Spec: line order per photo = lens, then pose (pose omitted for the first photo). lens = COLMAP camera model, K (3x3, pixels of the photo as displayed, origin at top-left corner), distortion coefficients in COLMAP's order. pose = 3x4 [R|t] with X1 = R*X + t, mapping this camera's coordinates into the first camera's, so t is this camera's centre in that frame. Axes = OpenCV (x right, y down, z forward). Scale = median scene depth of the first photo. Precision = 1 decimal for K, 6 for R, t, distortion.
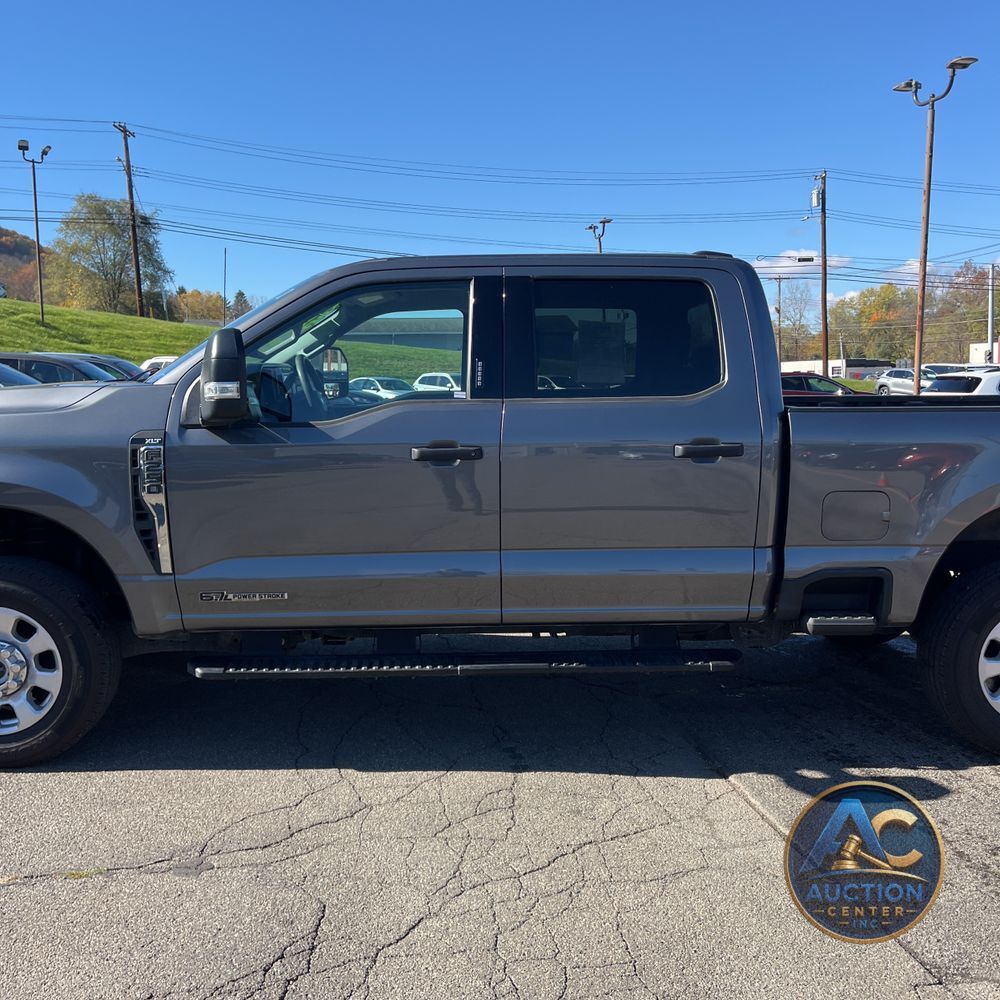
lens RADIAL K [[1000.9, 0, 511.9], [0, 1000.9, 493.4], [0, 0, 1]] dist [0.049452, -0.071269]
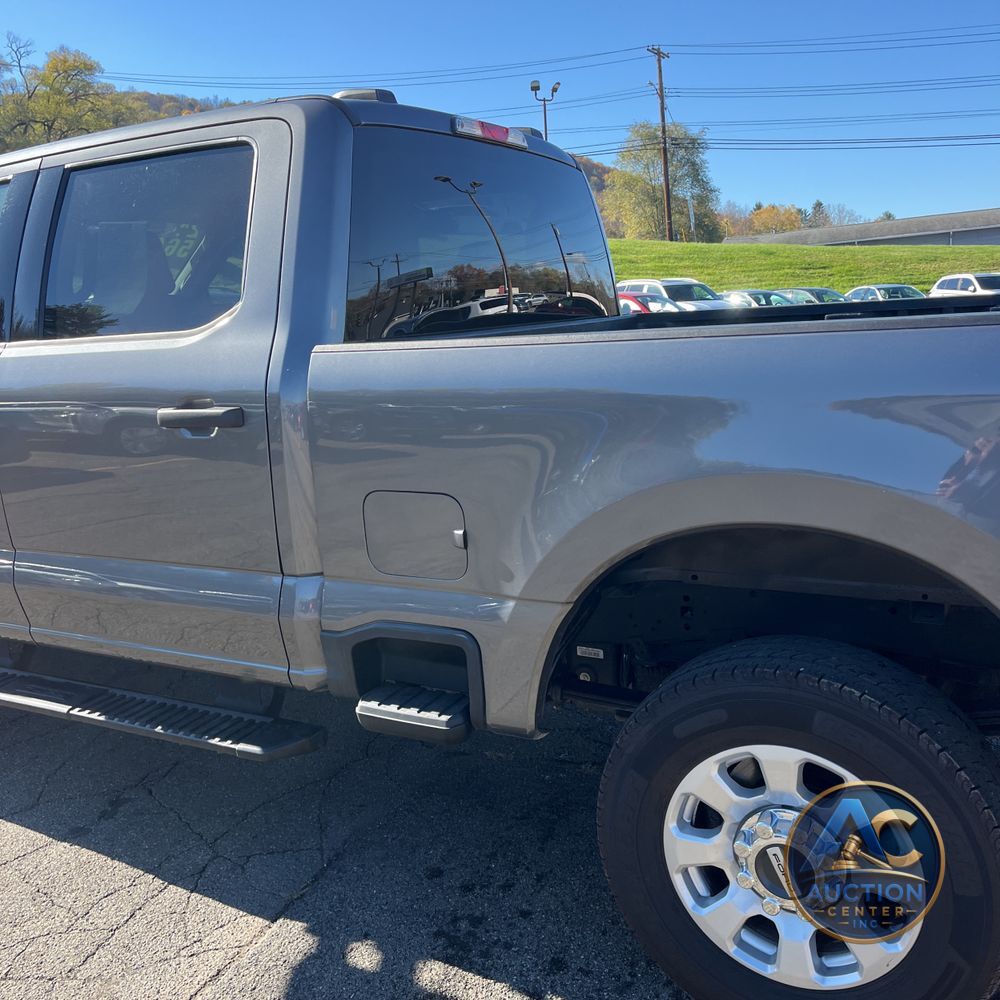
lens RADIAL K [[1000.9, 0, 511.9], [0, 1000.9, 493.4], [0, 0, 1]] dist [0.049452, -0.071269]
pose [[0.845579, 0.045874, -0.531876, 0.101751], [-0.002026, 0.996570, 0.082733, -0.006760], [0.533847, -0.068880, 0.842771, 0.083869]]
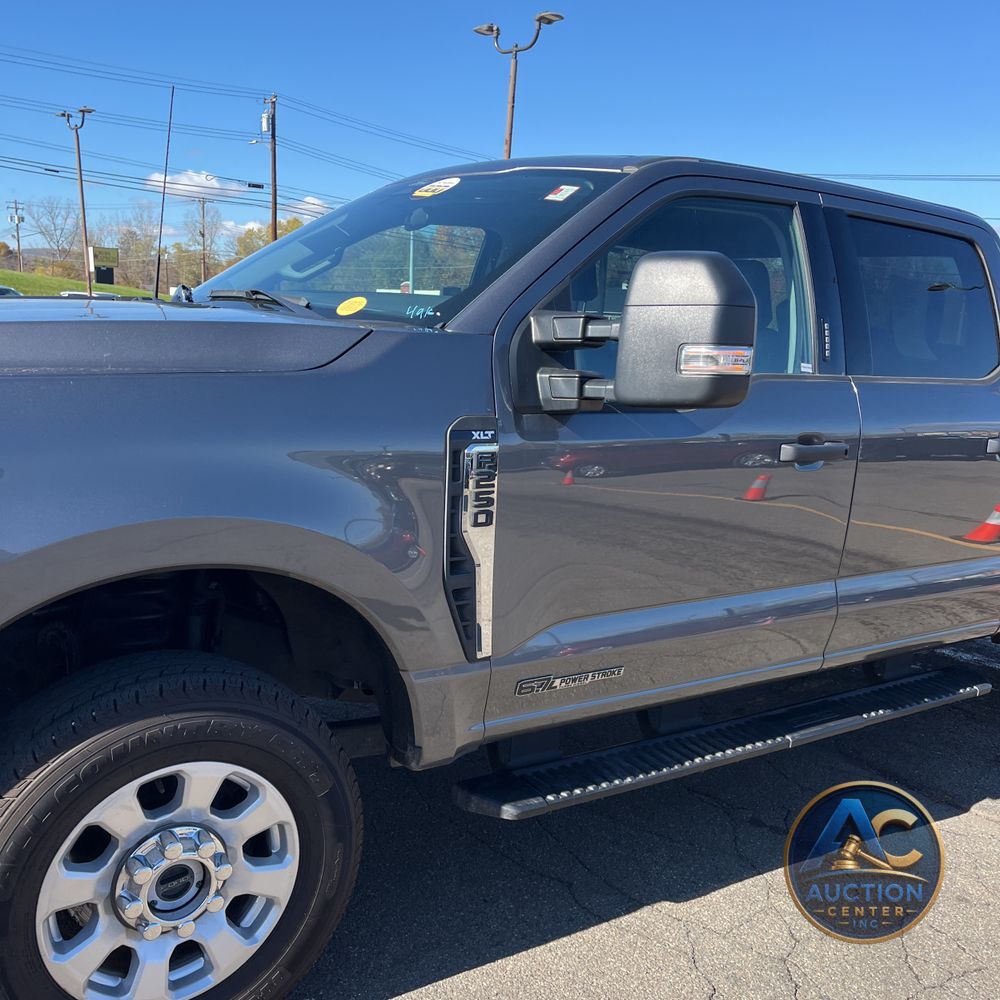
lens RADIAL K [[1006.7, 0, 488.0], [0, 1006.7, 500.7], [0, 0, 1]] dist [0.028479, 0.005492]
pose [[0.849658, -0.031535, 0.526390, -0.093394], [-0.009259, 0.997164, 0.074683, -0.008202], [-0.527253, -0.068328, 0.846957, 0.072822]]
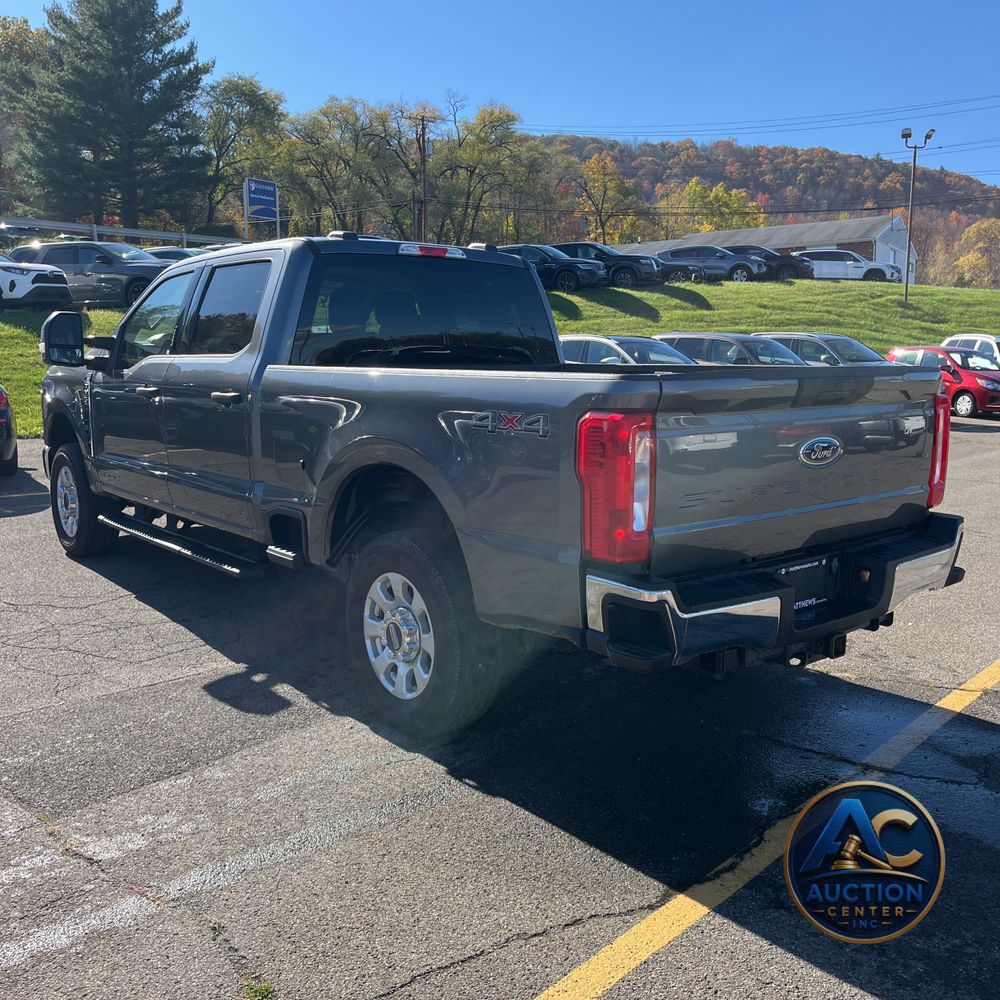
lens RADIAL K [[1017.3, 0, 518.6], [0, 1017.3, 496.2], [0, 0, 1]] dist [0.012704, 0.011310]
pose [[0.593188, 0.109893, -0.797528, 0.209087], [-0.094941, 0.993276, 0.066250, -0.005499], [0.799446, 0.036419, 0.599633, 0.078467]]
